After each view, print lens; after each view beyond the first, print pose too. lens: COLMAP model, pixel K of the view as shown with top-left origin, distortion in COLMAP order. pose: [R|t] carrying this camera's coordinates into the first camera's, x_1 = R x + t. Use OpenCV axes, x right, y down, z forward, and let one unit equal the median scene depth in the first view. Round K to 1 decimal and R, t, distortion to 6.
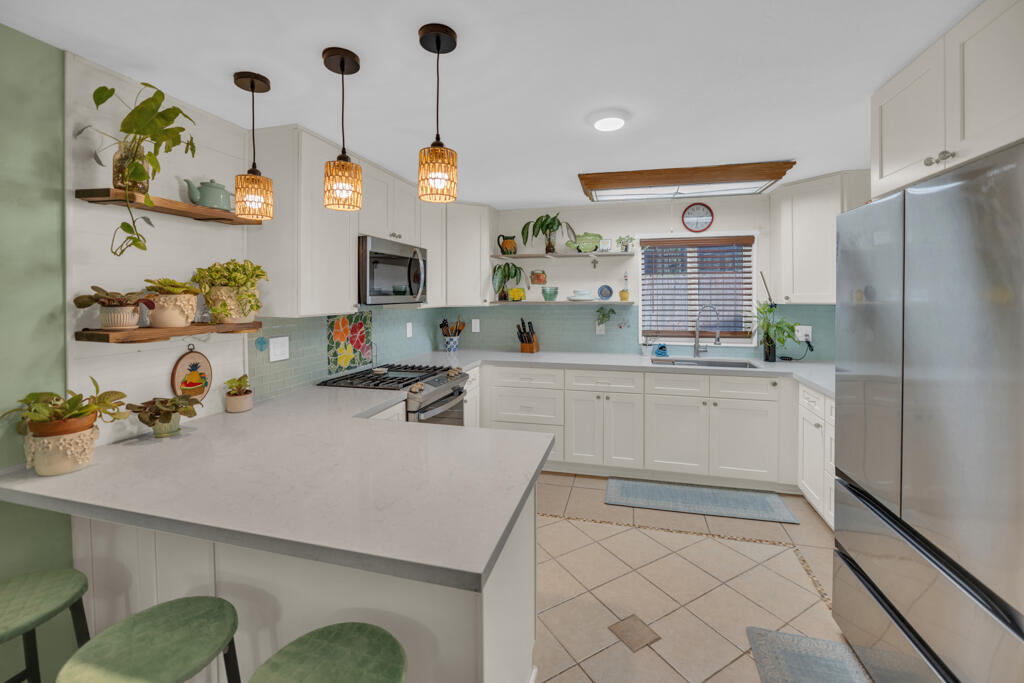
lens RADIAL K [[423.5, 0, 514.2], [0, 423.5, 299.3], [0, 0, 1]] dist [-0.011305, -0.000213]
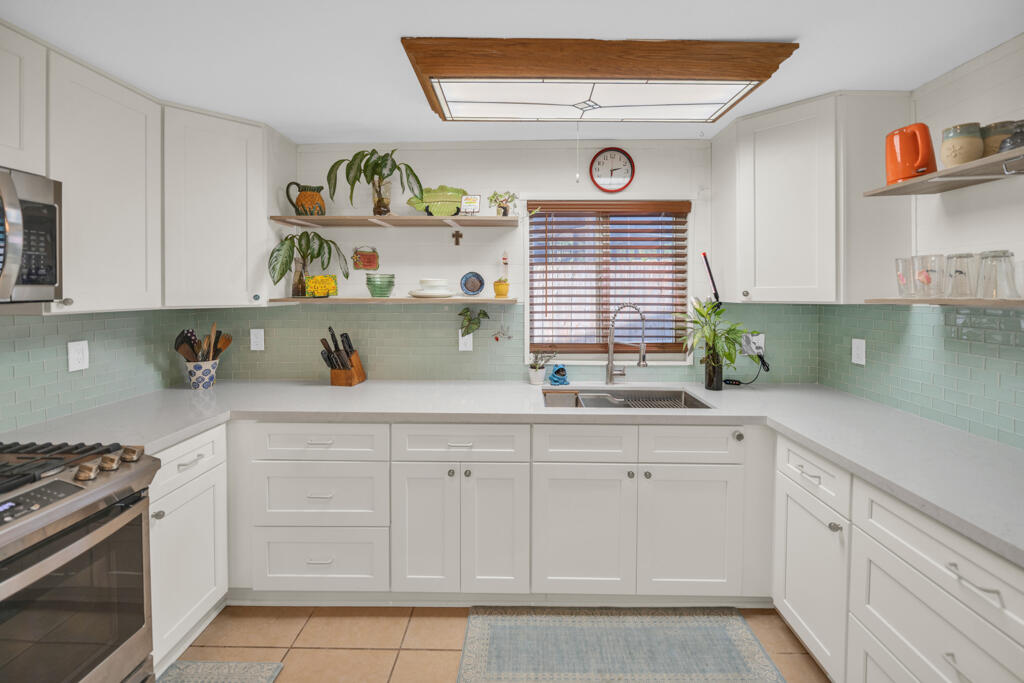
lens RADIAL K [[423.5, 0, 514.2], [0, 423.5, 299.3], [0, 0, 1]] dist [-0.011305, -0.000213]
pose [[0.970249, -0.000522, 0.242110, 0.137722], [-0.002348, 0.999930, 0.011567, -0.000994], [-0.242100, -0.011791, 0.970180, 0.425973]]
